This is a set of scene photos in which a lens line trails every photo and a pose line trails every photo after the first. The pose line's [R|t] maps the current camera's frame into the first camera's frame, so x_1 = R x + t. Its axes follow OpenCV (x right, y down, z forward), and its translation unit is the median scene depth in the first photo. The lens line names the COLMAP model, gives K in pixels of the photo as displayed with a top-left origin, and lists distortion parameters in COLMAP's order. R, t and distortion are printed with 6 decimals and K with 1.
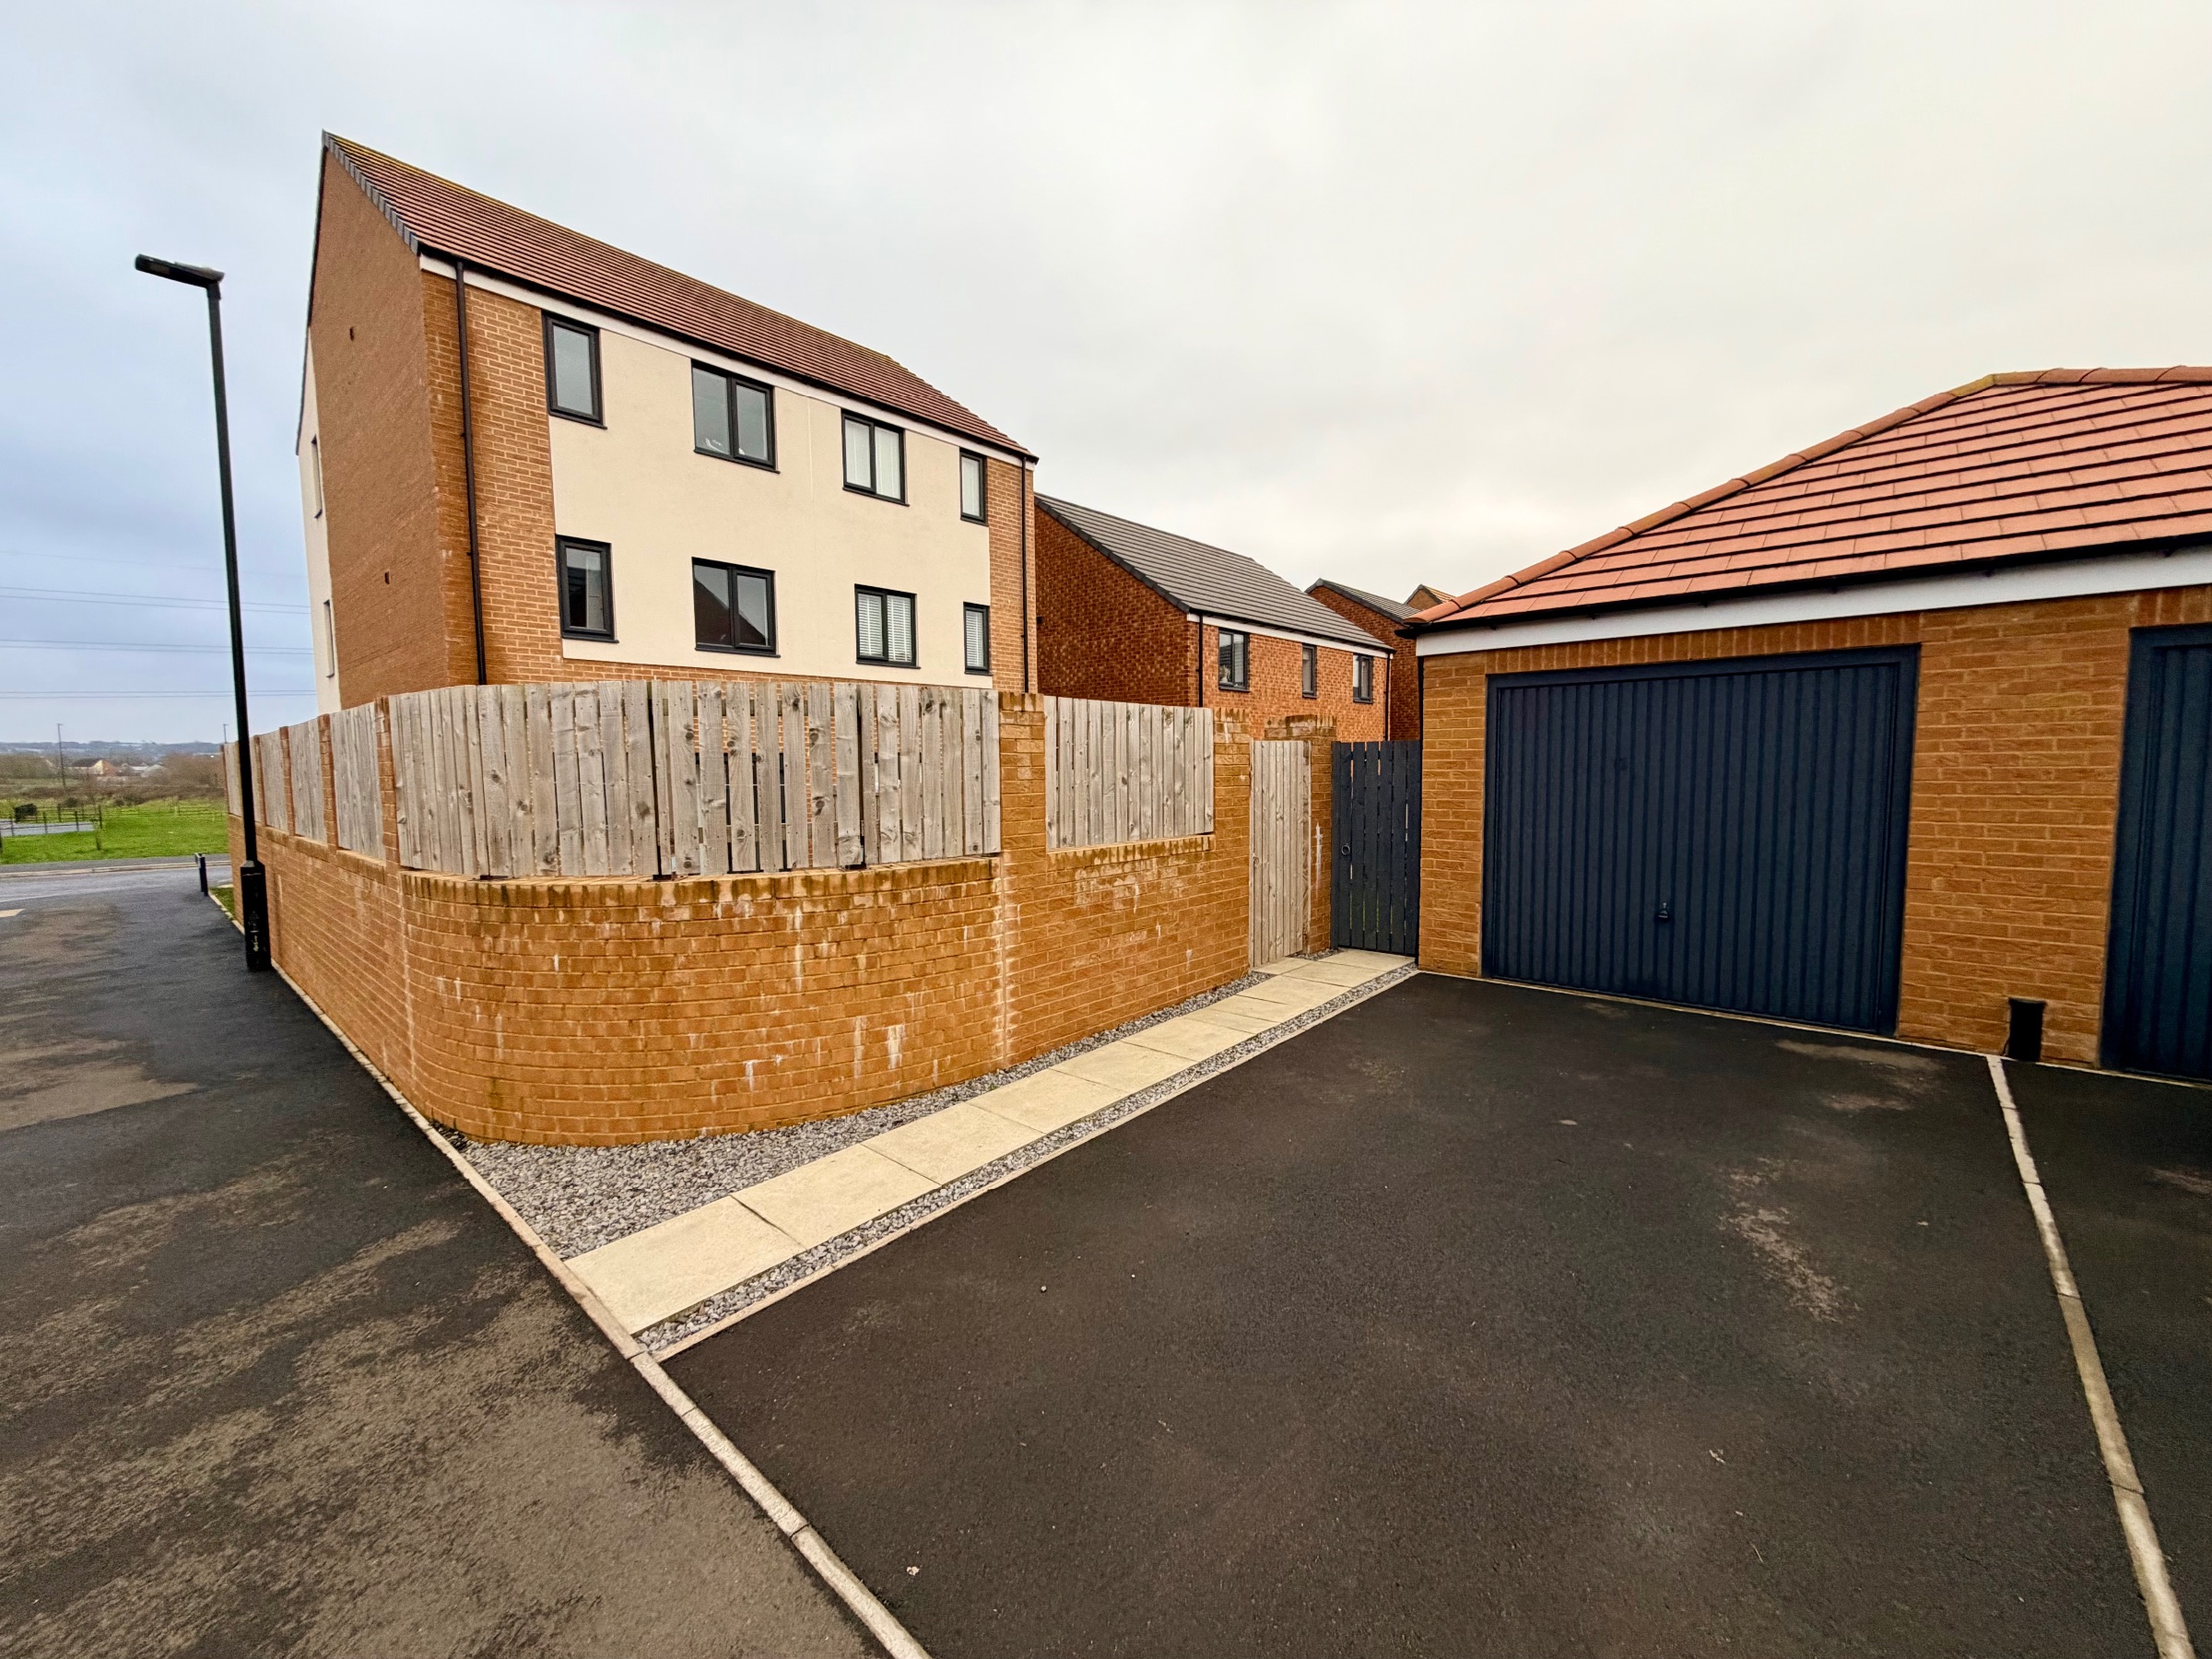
lens RADIAL K [[879.5, 0, 1108.4], [0, 879.5, 826.5], [0, 0, 1]] dist [0.001252, -0.000088]
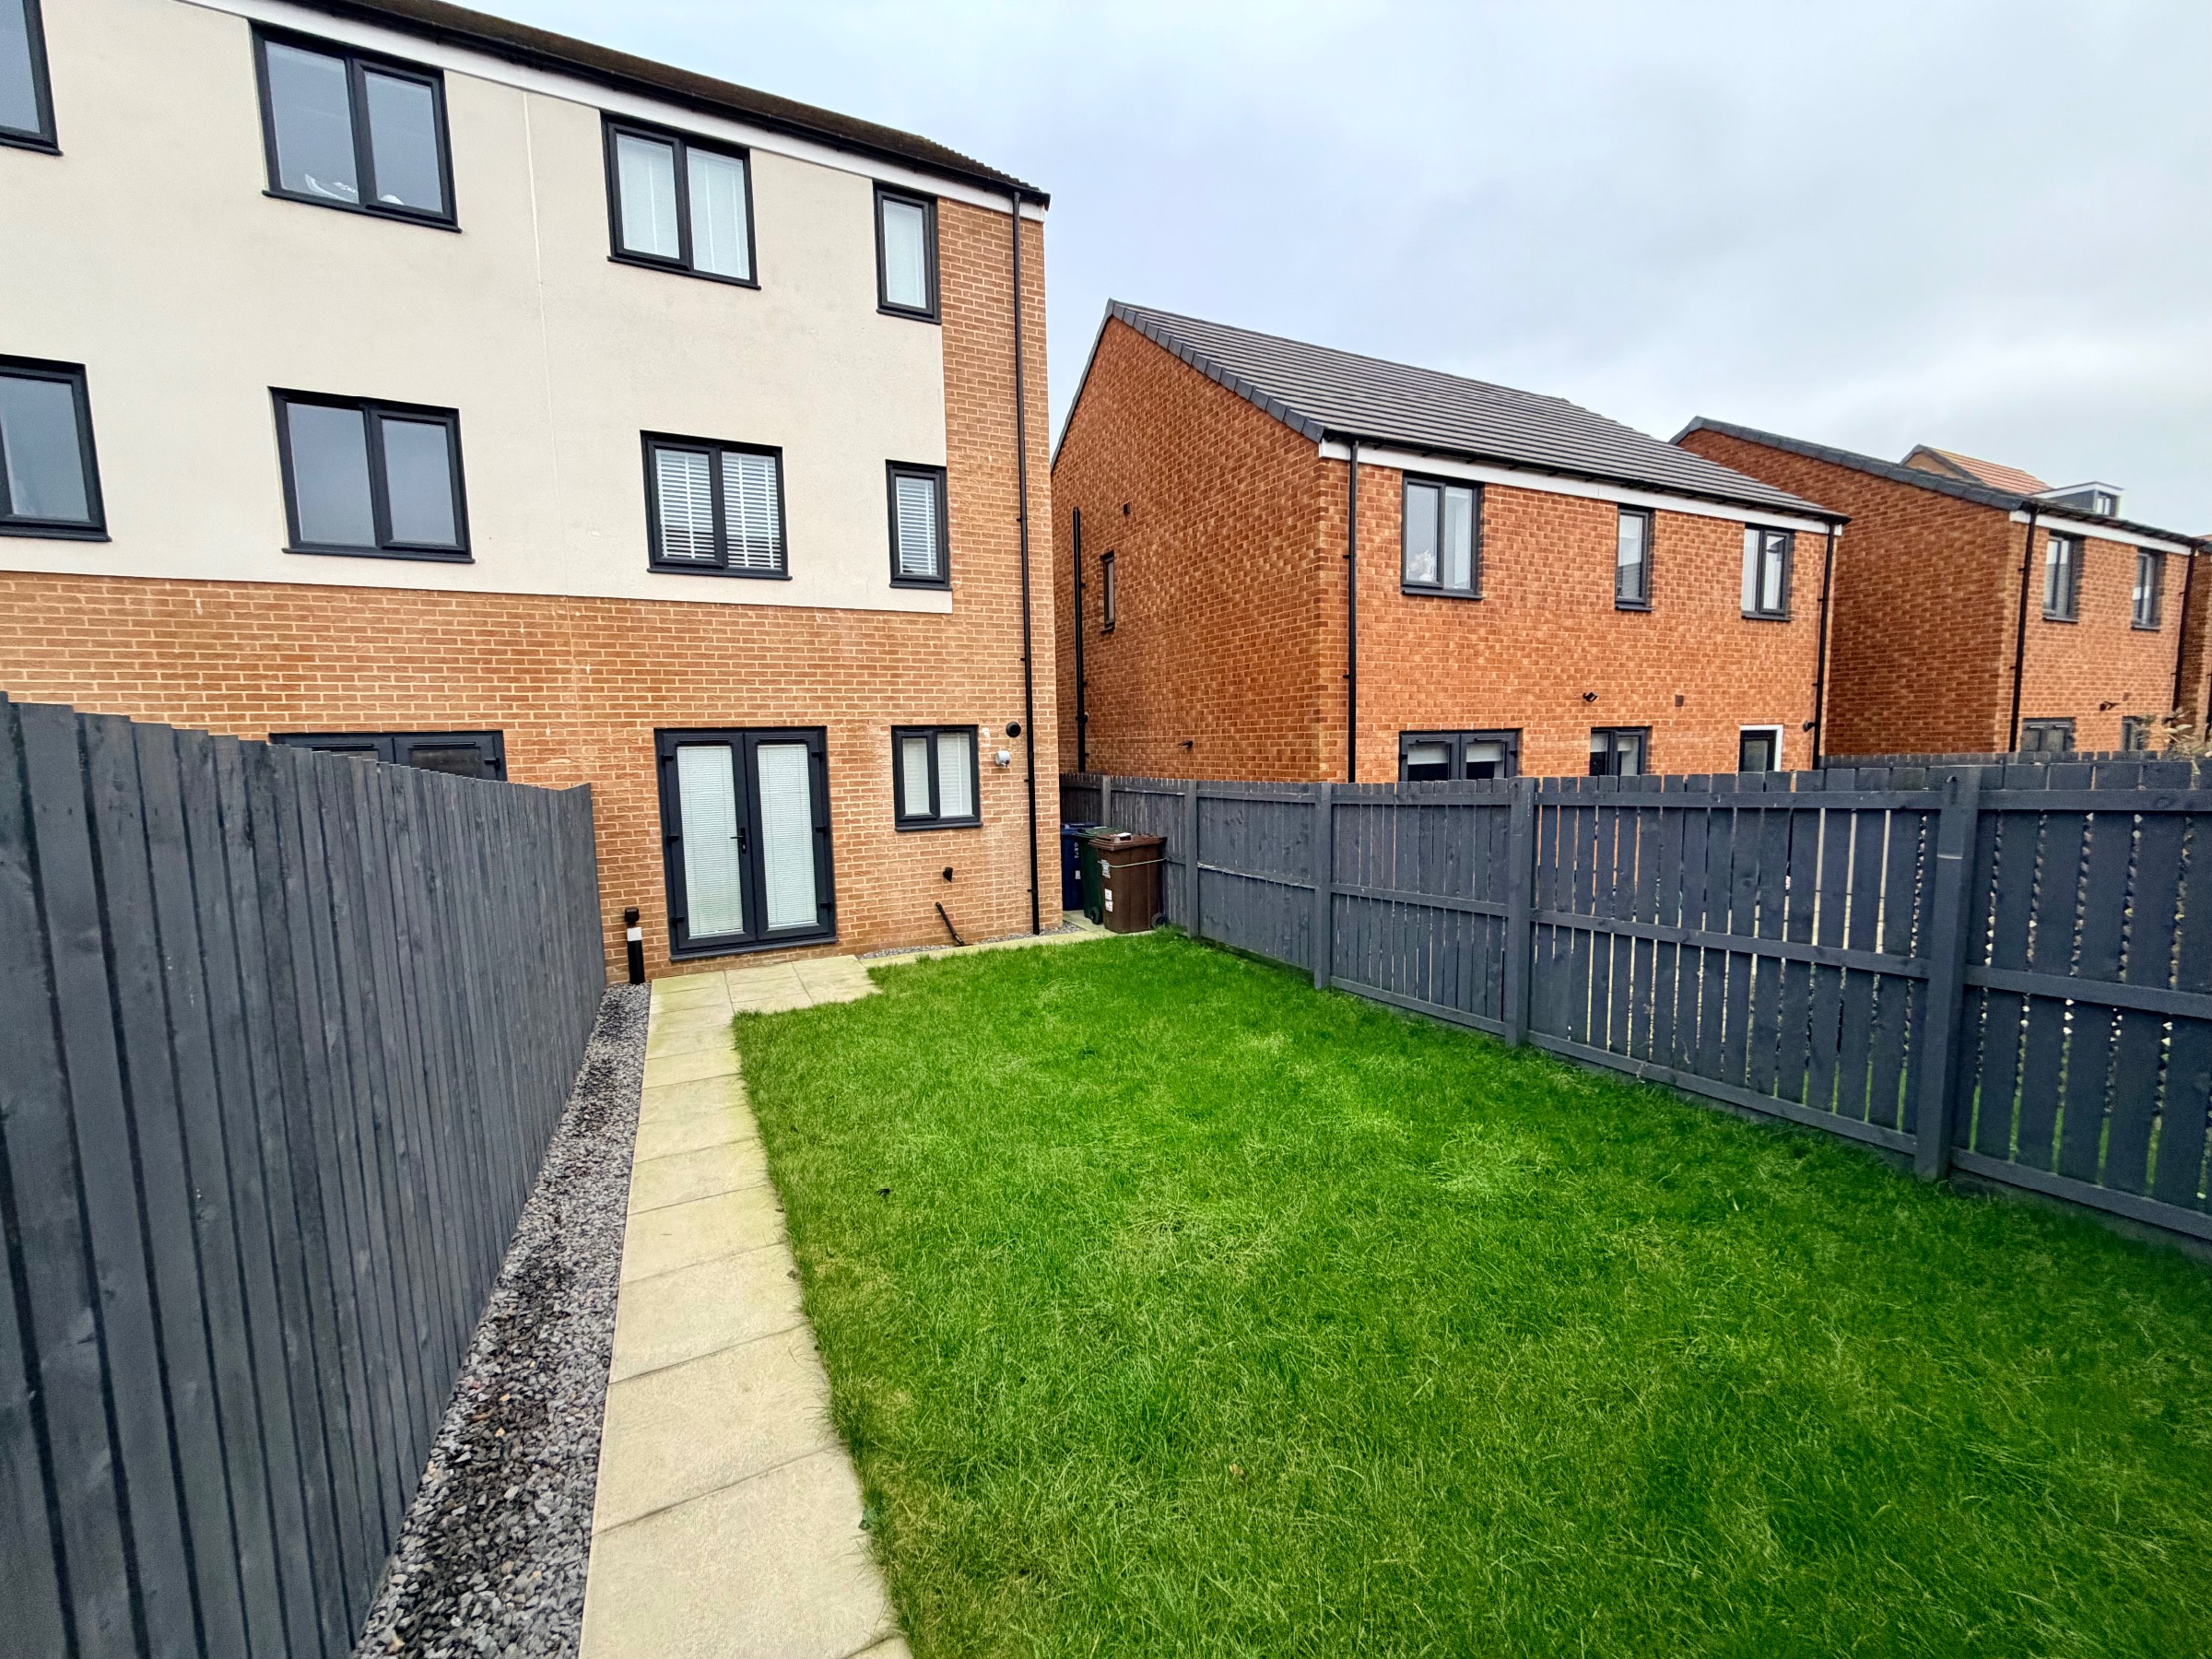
lens RADIAL K [[879.5, 0, 1102.9], [0, 879.5, 838.1], [0, 0, 1]] dist [0.001252, -0.000088]
pose [[0.920110, 0.032471, -0.390311, 0.194415], [-0.017586, 0.998977, 0.041651, -0.034390], [0.391265, -0.031460, 0.919740, 0.509191]]
